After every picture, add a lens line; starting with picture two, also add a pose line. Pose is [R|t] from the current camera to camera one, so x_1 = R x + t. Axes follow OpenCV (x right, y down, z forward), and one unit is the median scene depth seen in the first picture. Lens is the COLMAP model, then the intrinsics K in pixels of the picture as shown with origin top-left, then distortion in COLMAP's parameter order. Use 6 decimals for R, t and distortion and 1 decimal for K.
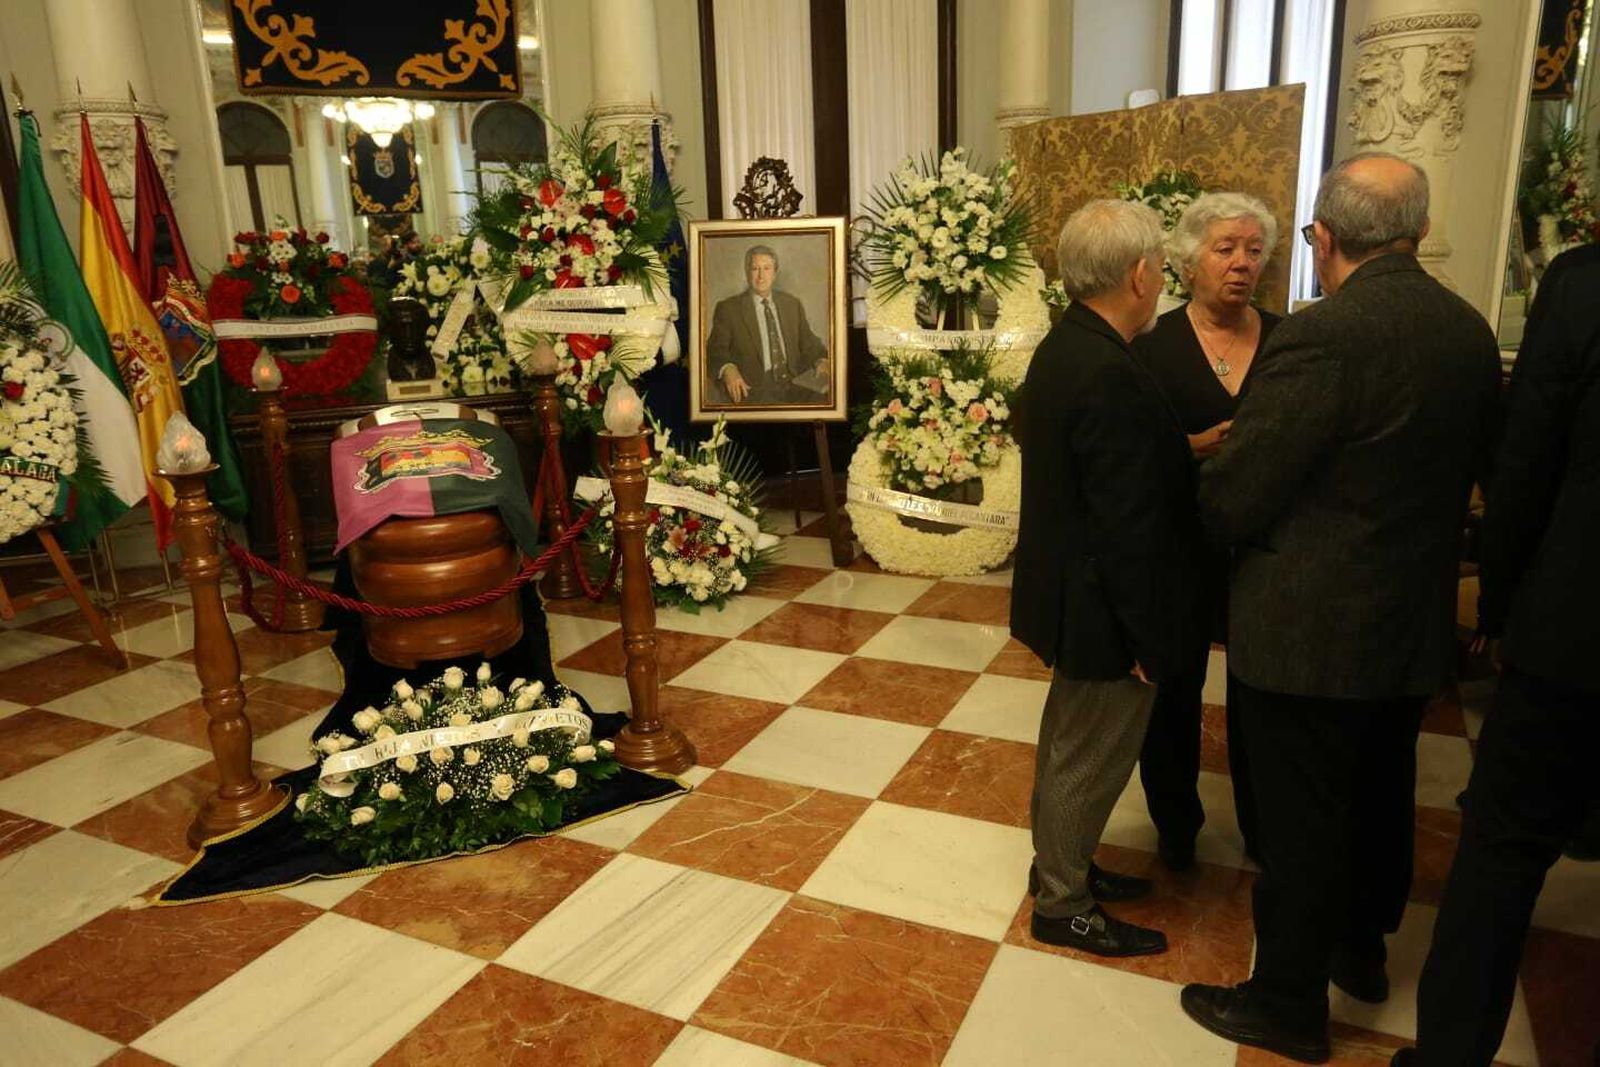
lens RADIAL K [[1130.7, 0, 797.0], [0, 1130.7, 533.8], [0, 0, 1]] dist [-0.052499, 0.068655]
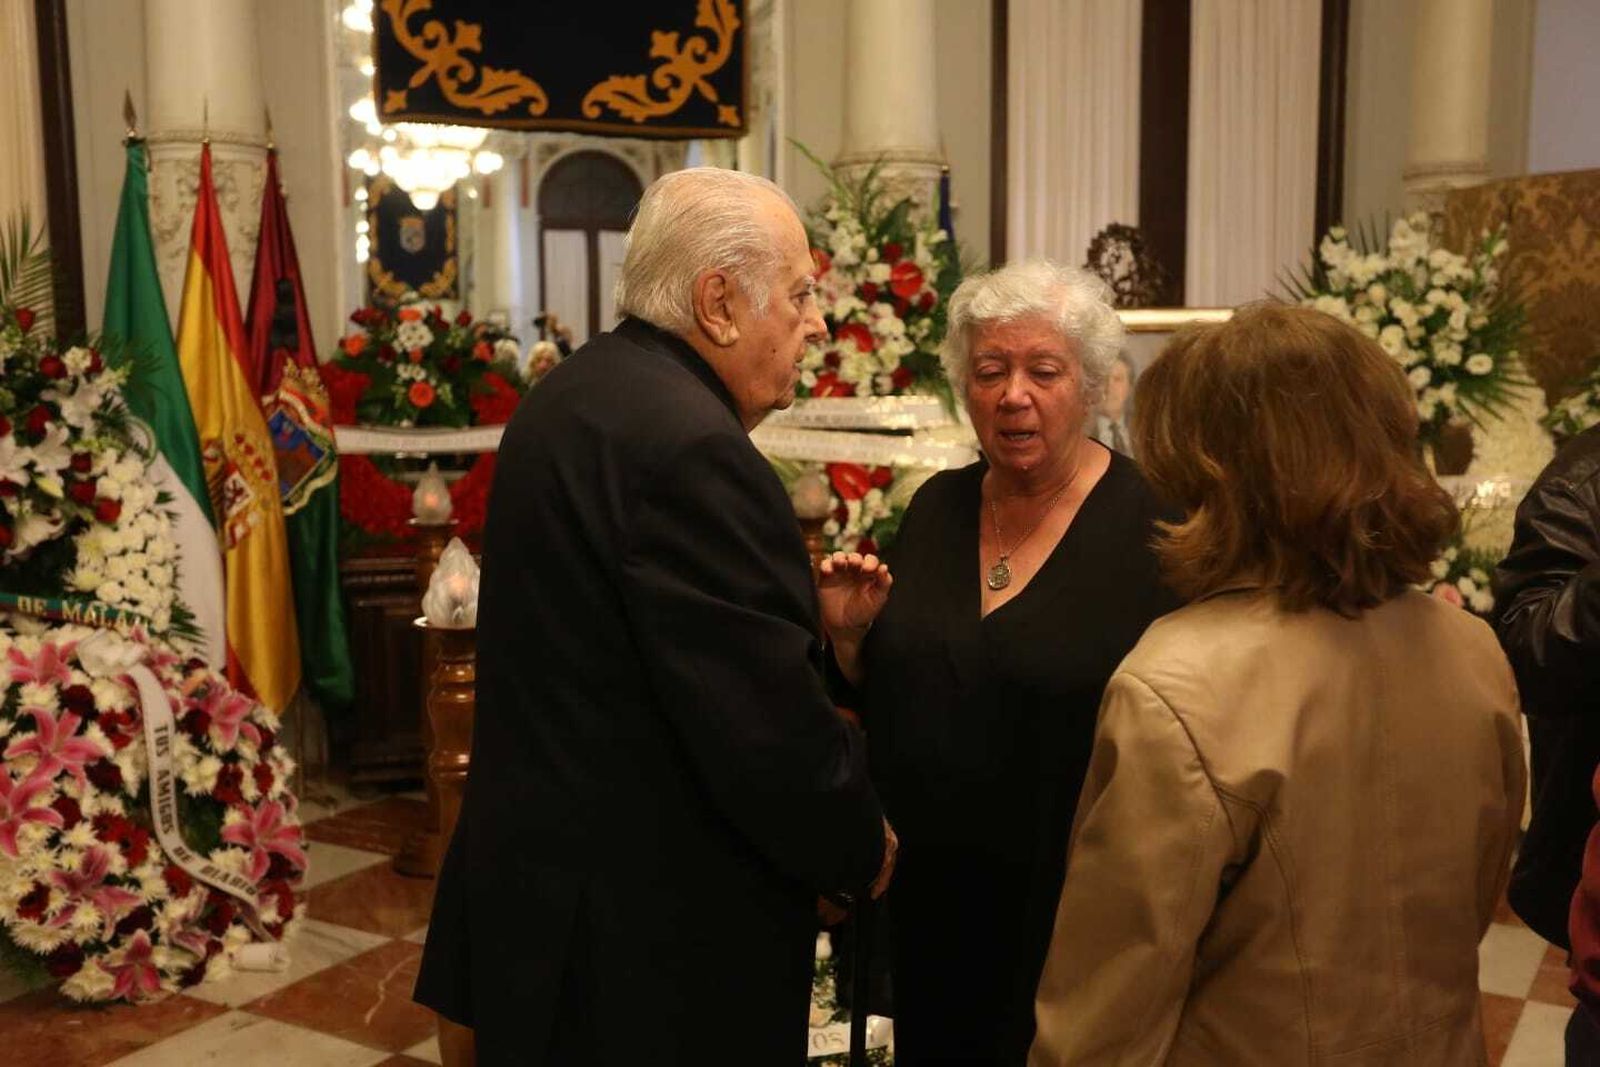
lens RADIAL K [[1647.4, 0, 797.7], [0, 1647.4, 530.7], [0, 0, 1]] dist [0.048150, 0.000000]
pose [[0.995903, 0.035952, -0.082980, -0.137883], [-0.047776, 0.988243, -0.145232, 0.013916], [0.076783, 0.148602, 0.985912, -0.002947]]
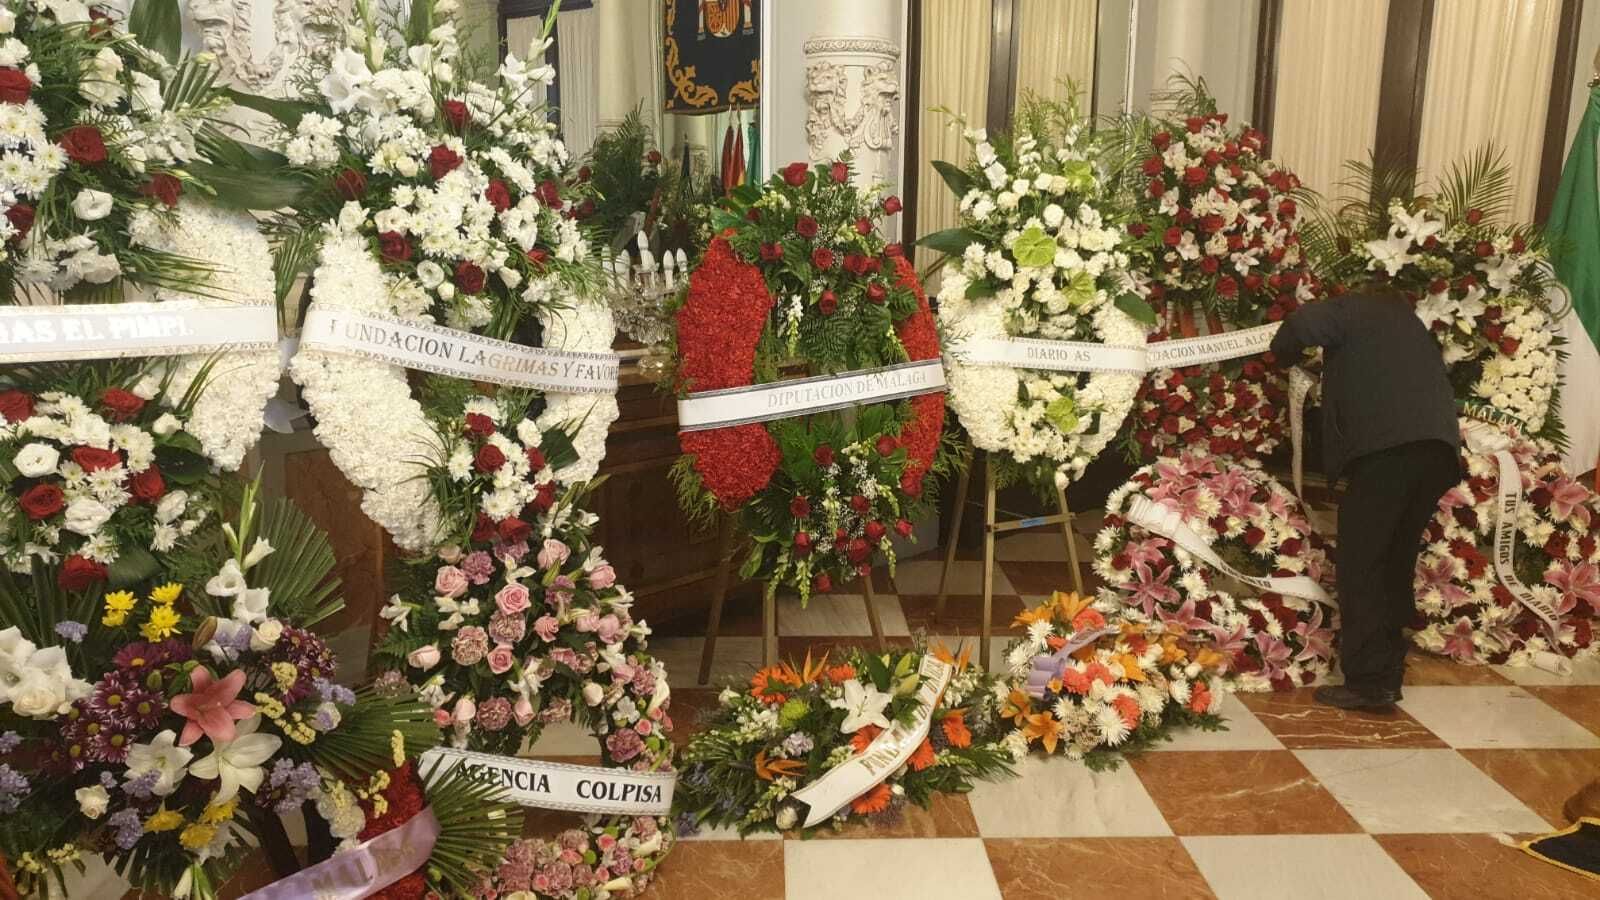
lens RADIAL K [[1263.8, 0, 833.4], [0, 1263.8, 447.3], [0, 0, 1]] dist [0.016290, 0.012211]
pose [[0.487819, 0.207104, -0.848021, 0.021006], [-0.252277, 0.963445, 0.090172, 0.014002], [0.835697, 0.169948, 0.522234, -0.113082]]
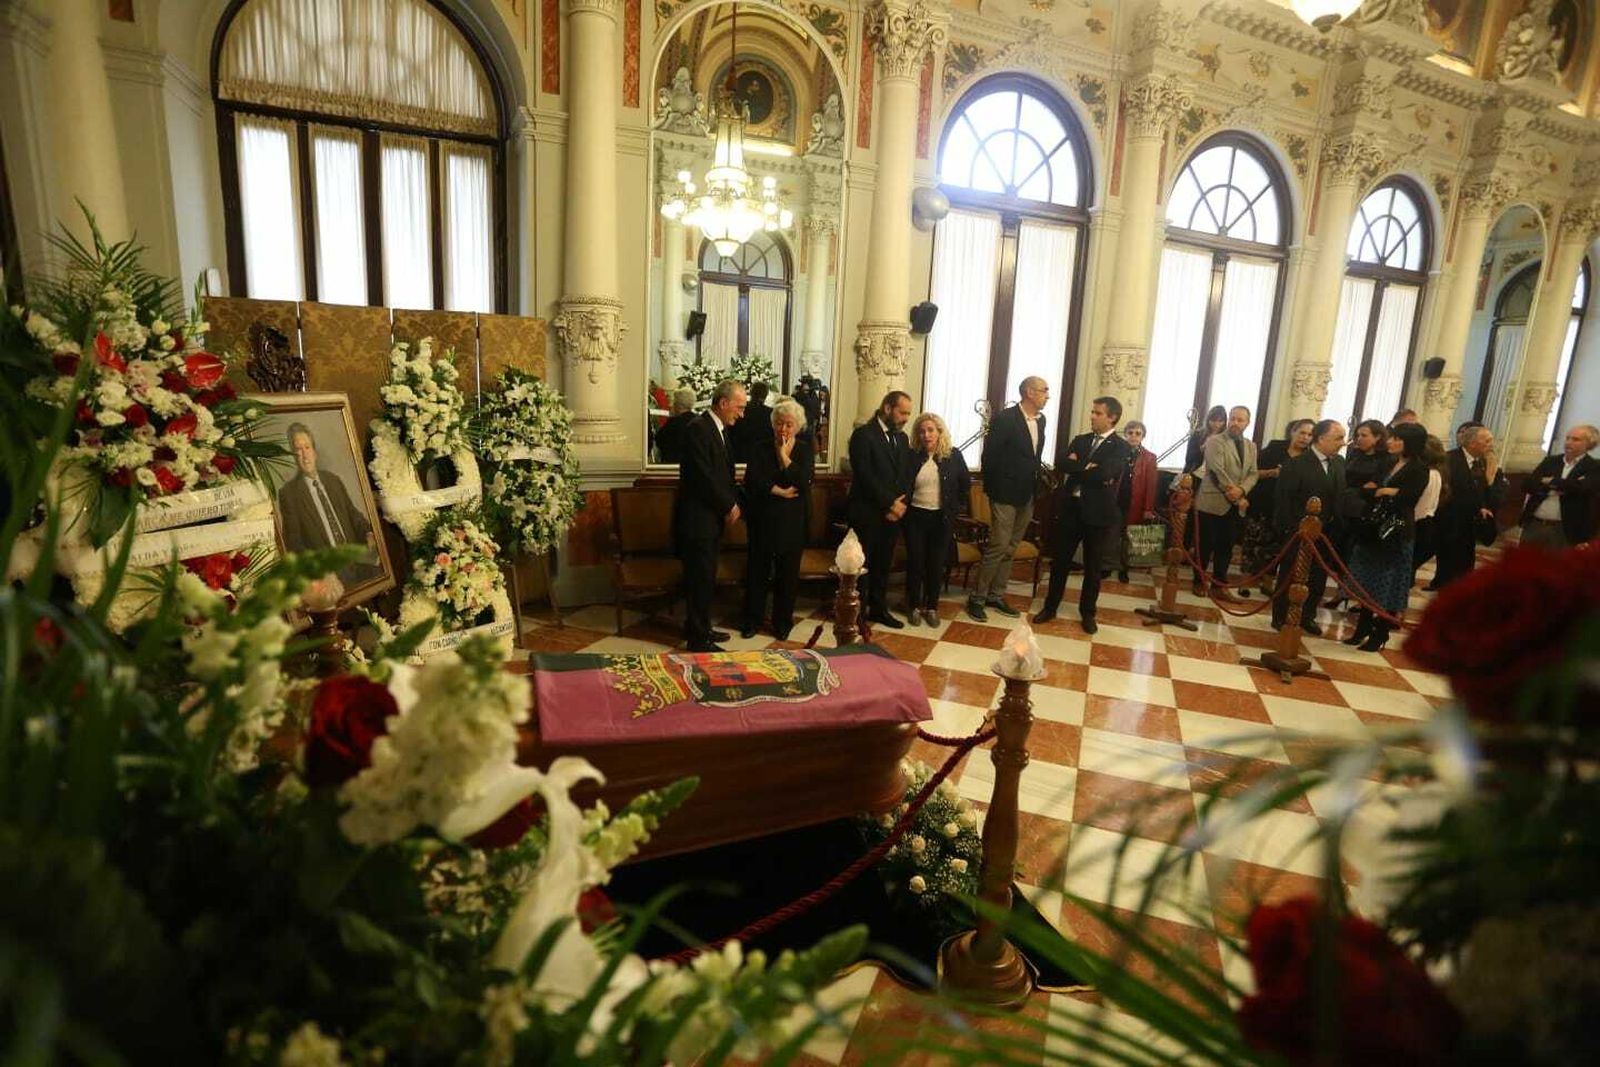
lens RADIAL K [[774.1, 0, 808.9], [0, 774.1, 529.2], [0, 0, 1]] dist [-0.065968, 0.026234]
pose [[-0.069690, -0.165809, 0.983692, -0.678564], [0.210031, 0.961547, 0.176957, -0.198446], [-0.975208, 0.218938, -0.032185, 0.652027]]
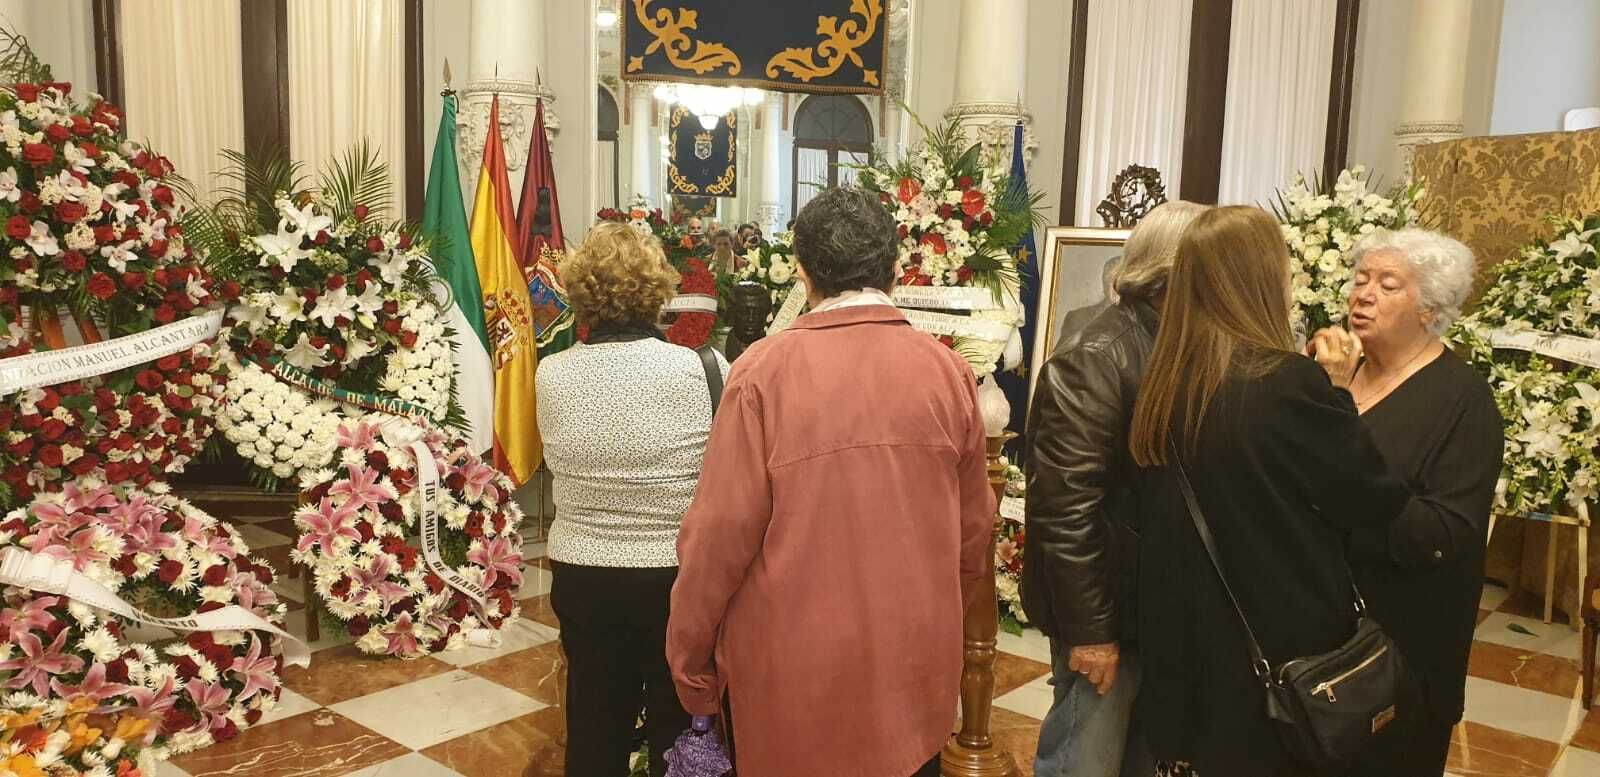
lens RADIAL K [[1250.1, 0, 802.1], [0, 1250.1, 407.9], [0, 0, 1]] dist [0.039581, -0.031561]
pose [[0.967577, 0.097091, -0.233171, -0.034109], [-0.124705, 0.986437, -0.106731, 0.015823], [0.219646, 0.132348, 0.966561, -0.061316]]
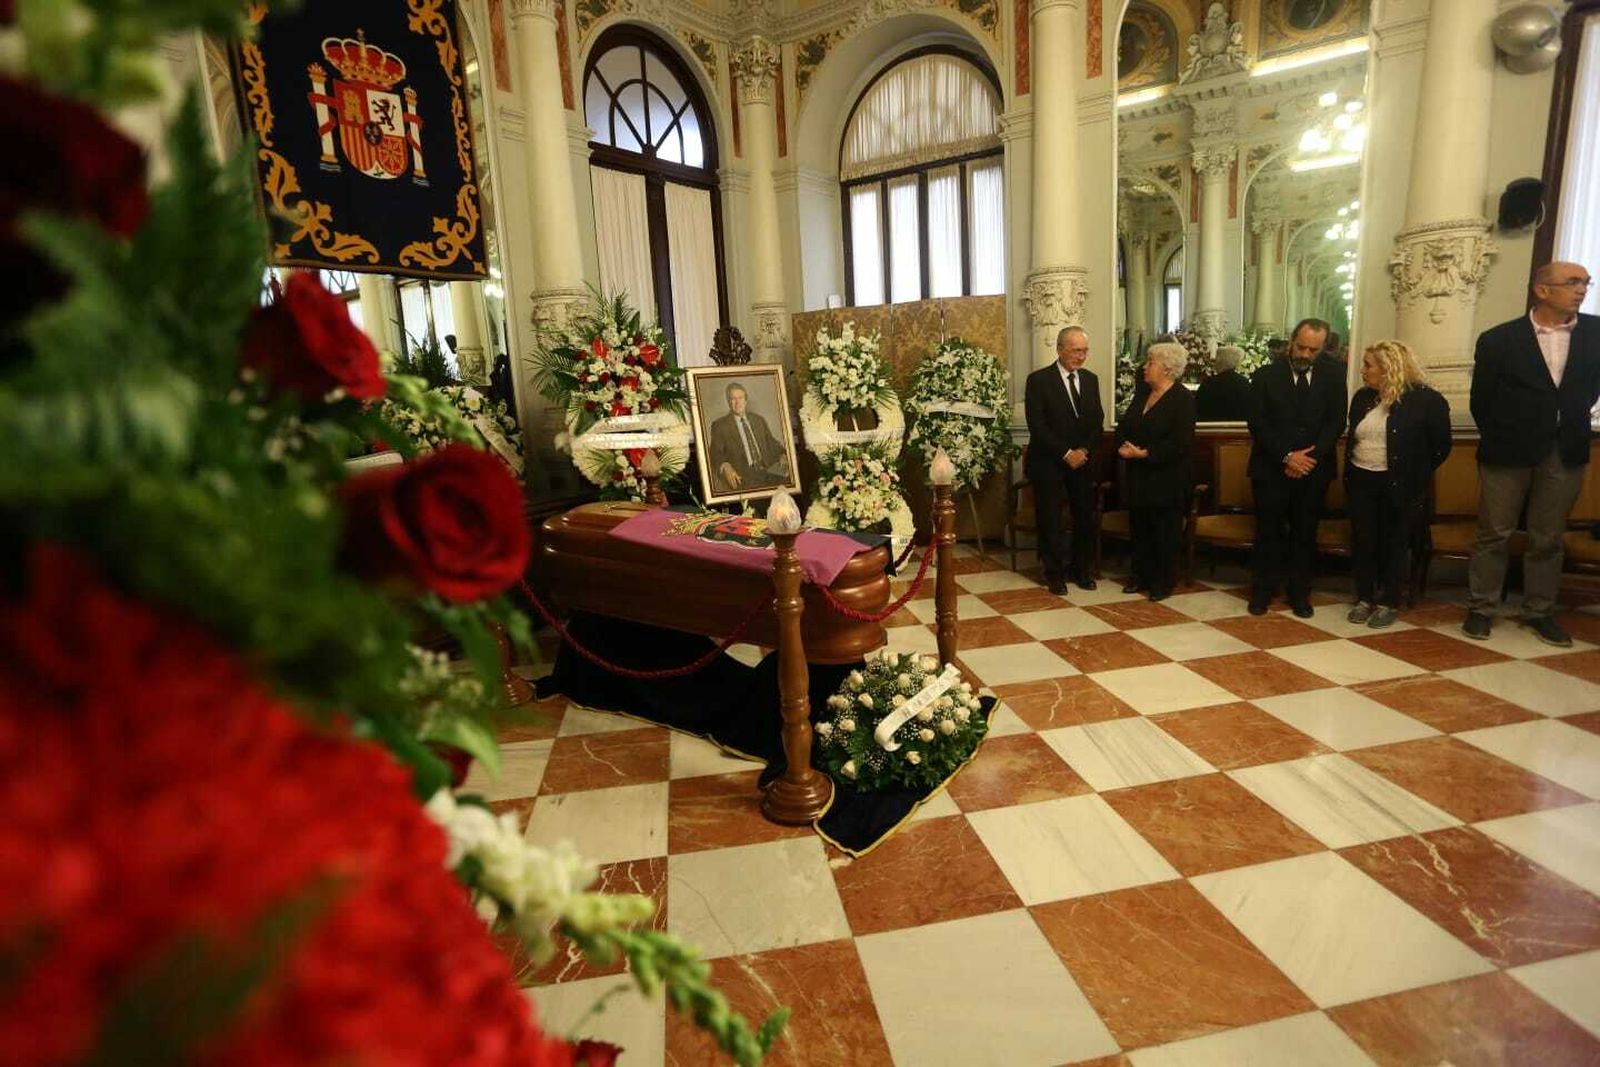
lens RADIAL K [[774.1, 0, 803.3], [0, 774.1, 532.7], [0, 0, 1]] dist [-0.065968, 0.026234]
pose [[0.820495, -0.124576, 0.557915, -0.563588], [0.172995, 0.984314, -0.034628, -0.010075], [-0.544850, 0.124928, 0.829175, 0.130202]]
